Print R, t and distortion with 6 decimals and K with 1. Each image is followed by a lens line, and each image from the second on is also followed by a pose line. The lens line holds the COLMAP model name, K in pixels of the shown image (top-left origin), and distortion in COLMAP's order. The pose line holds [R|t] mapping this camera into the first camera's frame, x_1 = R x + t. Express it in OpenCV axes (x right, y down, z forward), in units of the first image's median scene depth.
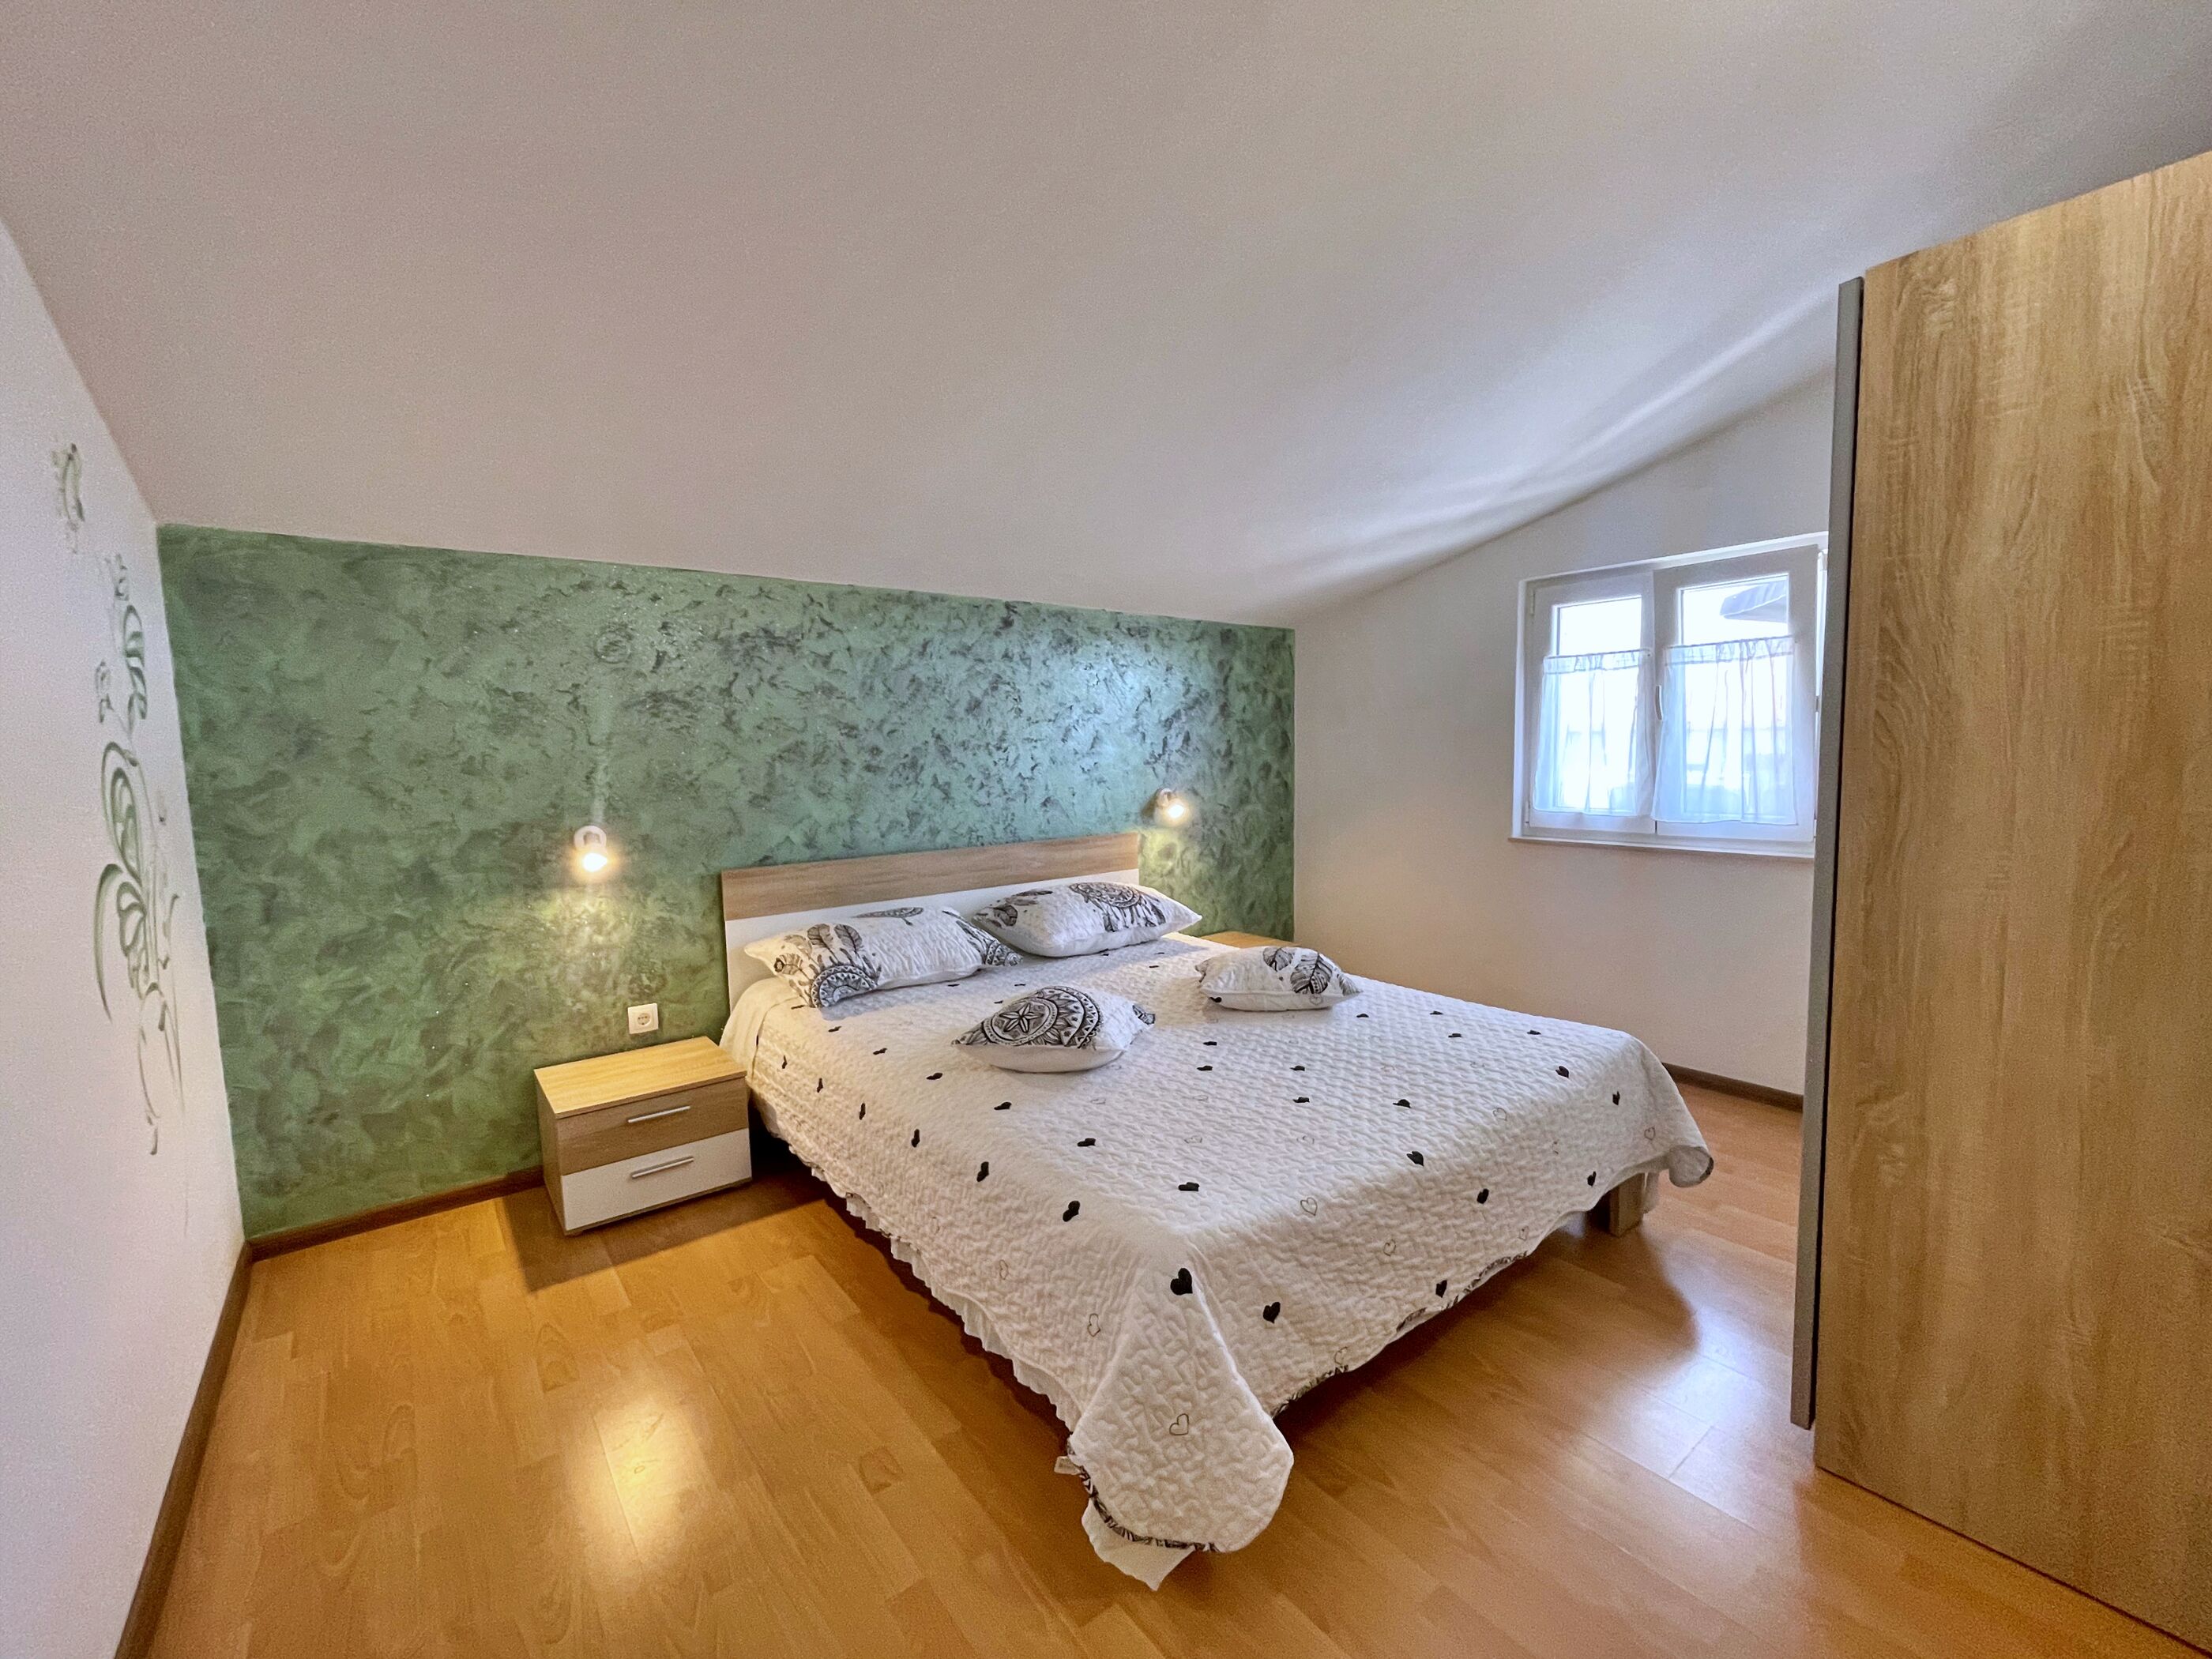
lens RADIAL K [[902.0, 0, 1088.9], [0, 902.0, 825.3], [0, 0, 1]] dist [0.006284, 0.000406]
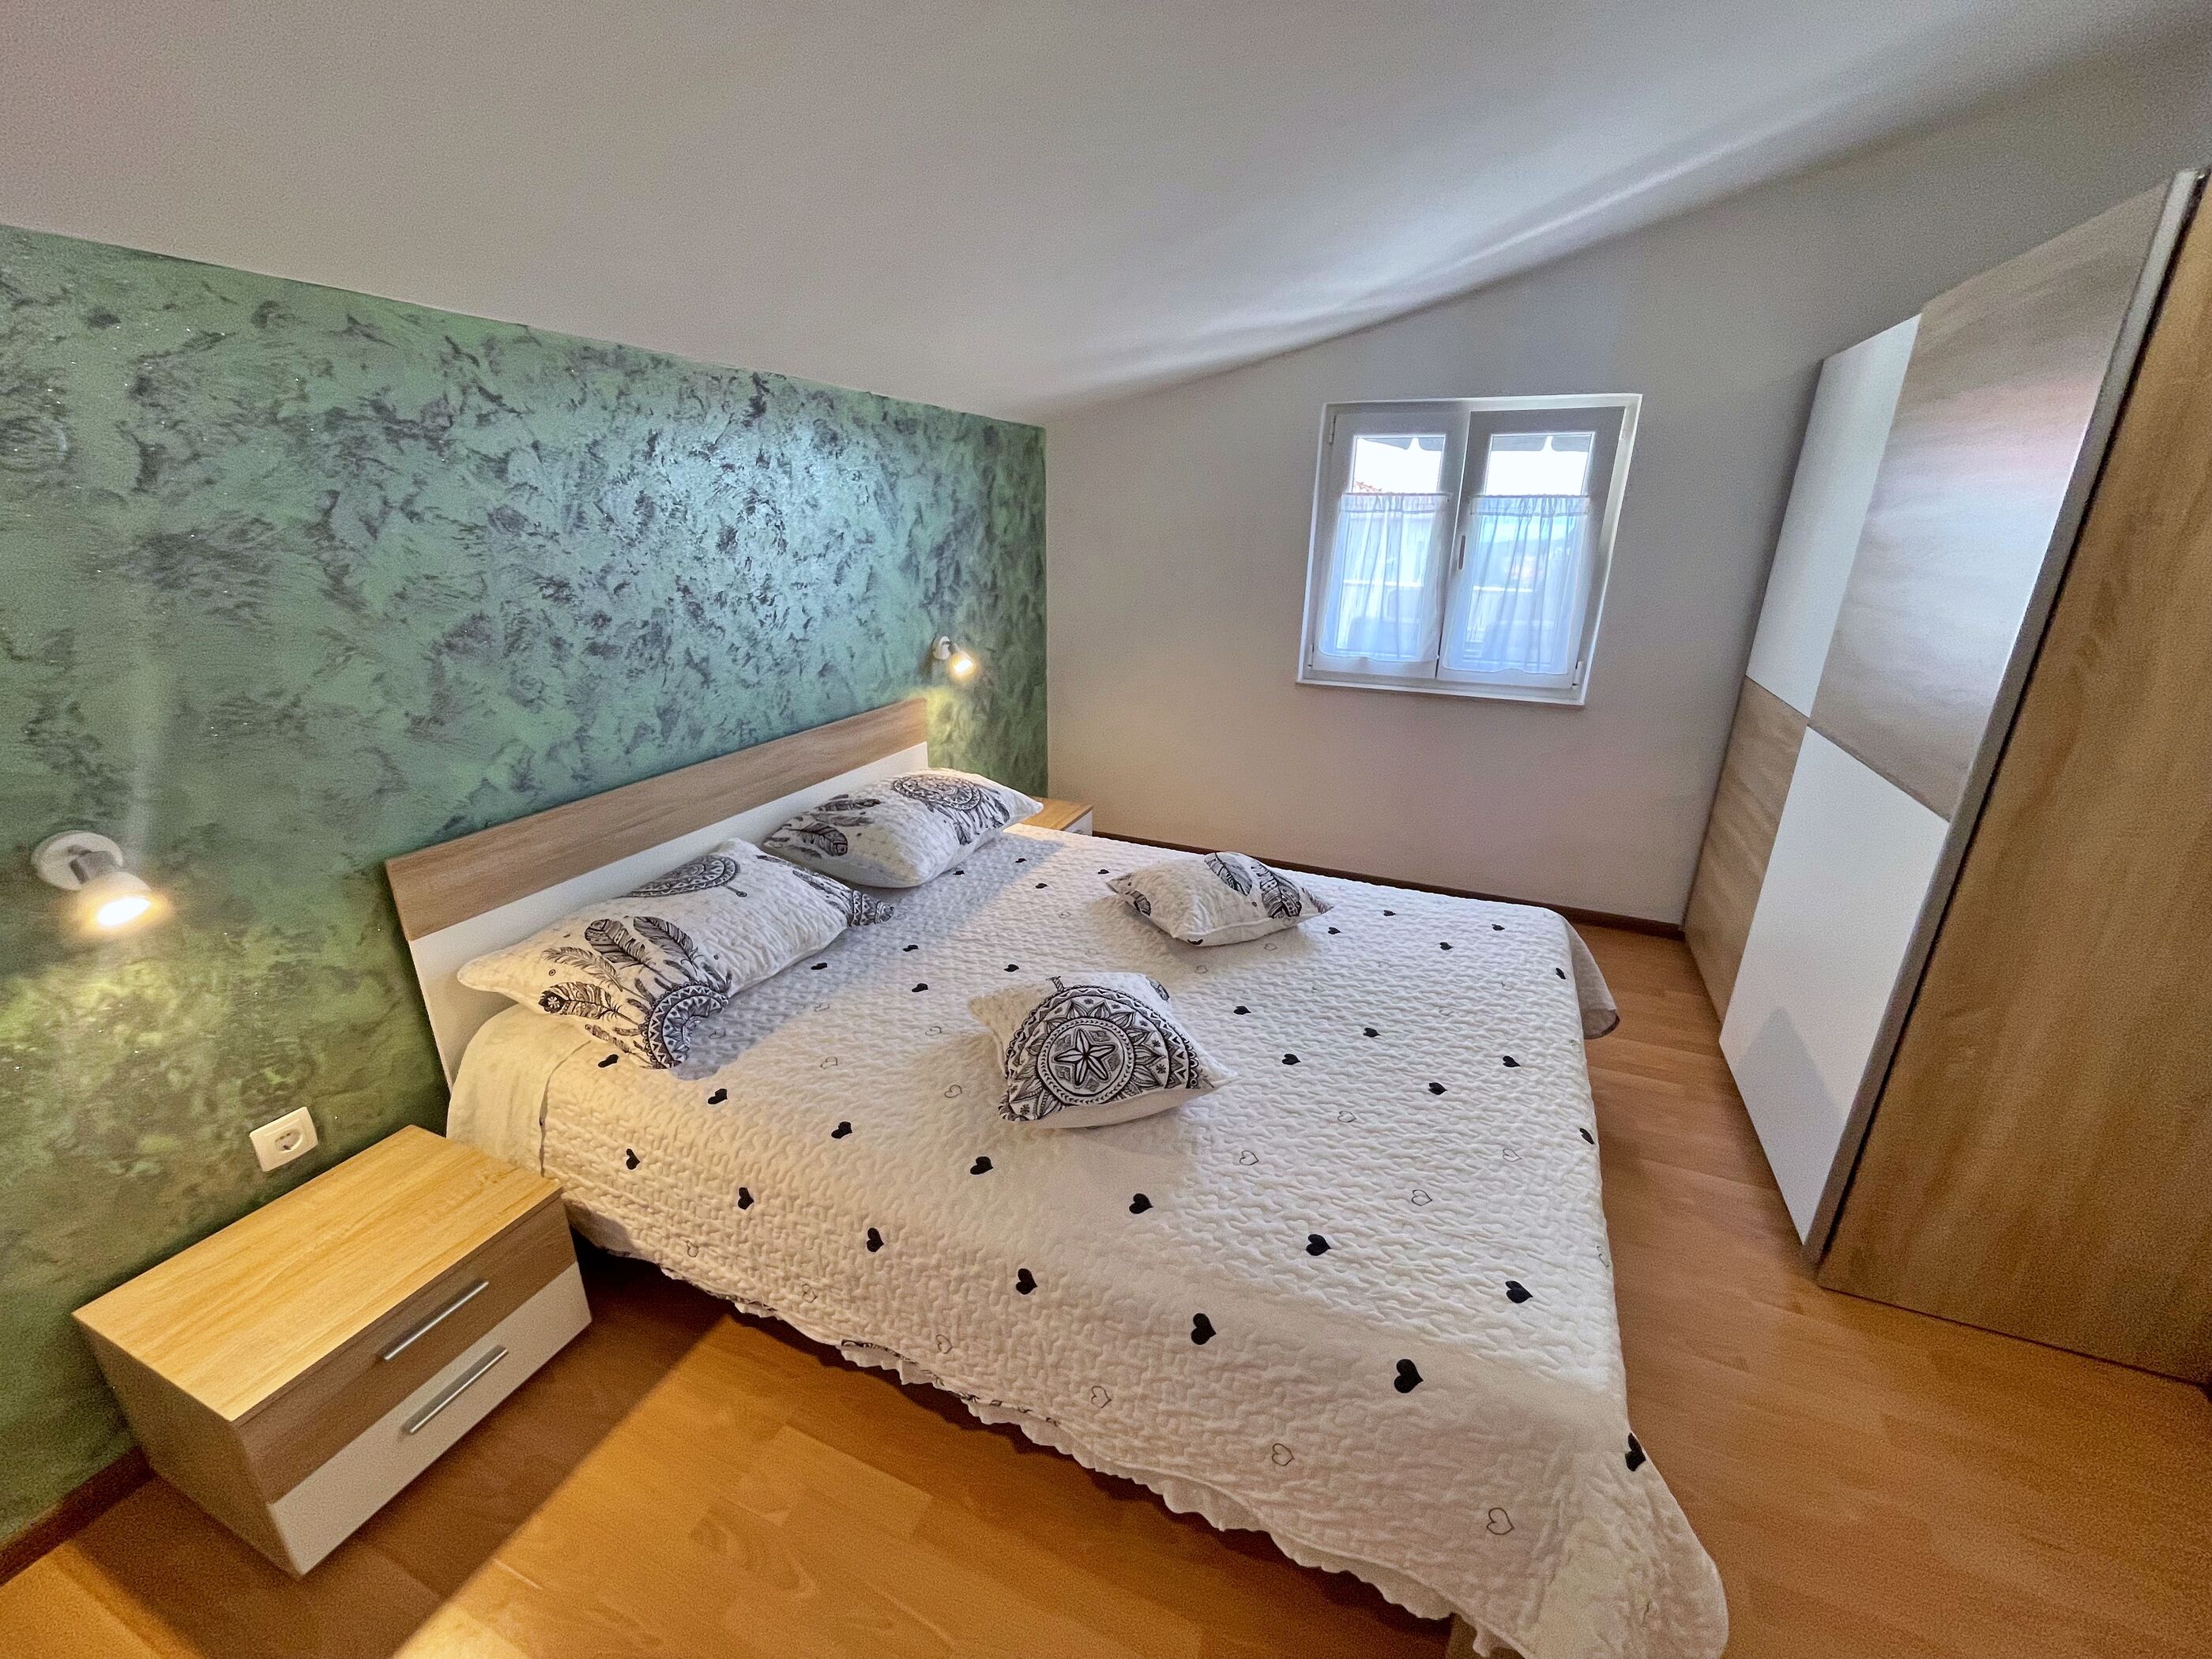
lens RADIAL K [[902.0, 0, 1111.6], [0, 902.0, 836.0], [0, 0, 1]] dist [0.006284, 0.000406]
pose [[0.876217, -0.133257, 0.463127, -0.265401], [0.014589, 0.967904, 0.250897, -0.100888], [-0.481696, -0.213084, 0.850038, 0.293753]]
